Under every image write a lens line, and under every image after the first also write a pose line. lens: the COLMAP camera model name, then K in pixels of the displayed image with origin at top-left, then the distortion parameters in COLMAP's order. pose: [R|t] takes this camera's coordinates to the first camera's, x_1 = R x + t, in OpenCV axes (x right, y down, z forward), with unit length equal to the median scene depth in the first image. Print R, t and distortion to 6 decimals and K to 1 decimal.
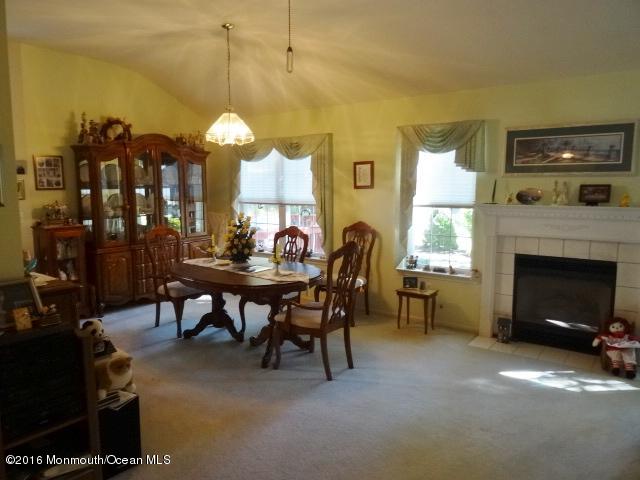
lens RADIAL K [[455.9, 0, 321.2], [0, 455.9, 242.3], [0, 0, 1]] dist [0.002888, -0.007547]
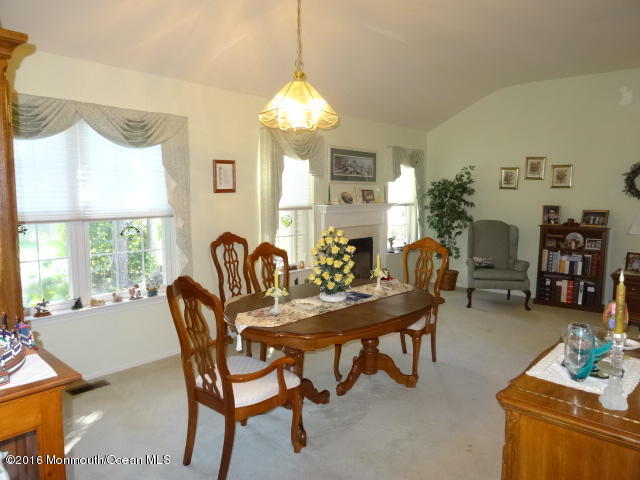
lens RADIAL K [[455.9, 0, 323.7], [0, 455.9, 242.9], [0, 0, 1]] dist [0.002888, -0.007547]
pose [[0.079909, -0.112586, 0.990424, -0.857996], [0.117402, 0.987748, 0.102810, -0.108028], [-0.989864, 0.108063, 0.092148, 0.887057]]
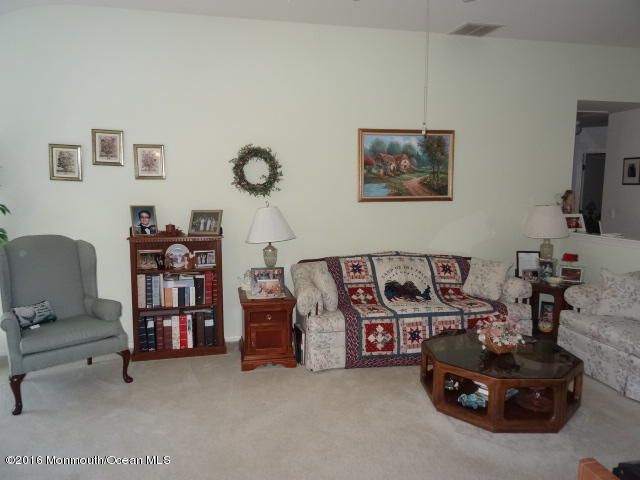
lens RADIAL K [[455.9, 0, 319.7], [0, 455.9, 241.7], [0, 0, 1]] dist [0.002888, -0.007547]
pose [[-0.737615, -0.082006, 0.670223, -0.296460], [0.081950, 0.974387, 0.209412, -0.087829], [-0.670230, 0.209390, -0.712002, 0.739955]]
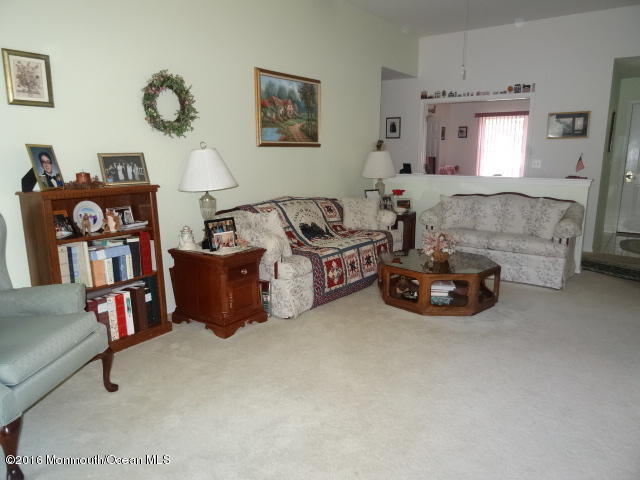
lens RADIAL K [[455.9, 0, 319.9], [0, 455.9, 240.9], [0, 0, 1]] dist [0.002888, -0.007547]
pose [[-0.999990, -0.003517, -0.002833, 0.190779], [-0.004221, 0.950843, 0.309646, -0.064841], [0.001605, 0.309655, -0.950848, 0.924696]]
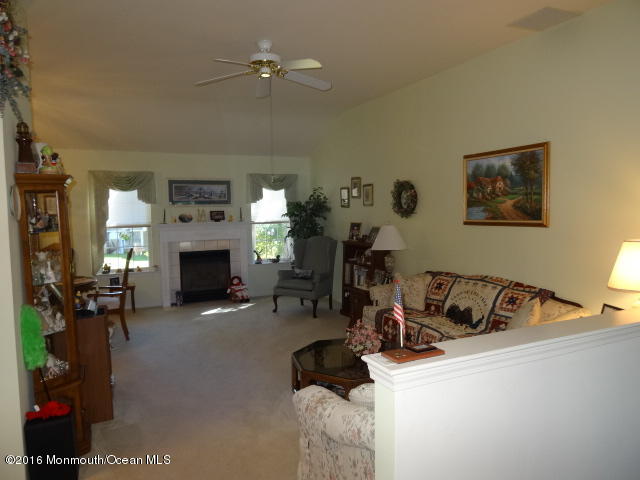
lens RADIAL K [[455.9, 0, 321.1], [0, 455.9, 240.2], [0, 0, 1]] dist [0.002888, -0.007547]
pose [[0.486439, -0.071756, 0.870763, -0.760101], [0.125074, 0.992076, 0.011882, 0.025623], [-0.864716, 0.103131, 0.491559, -0.277438]]
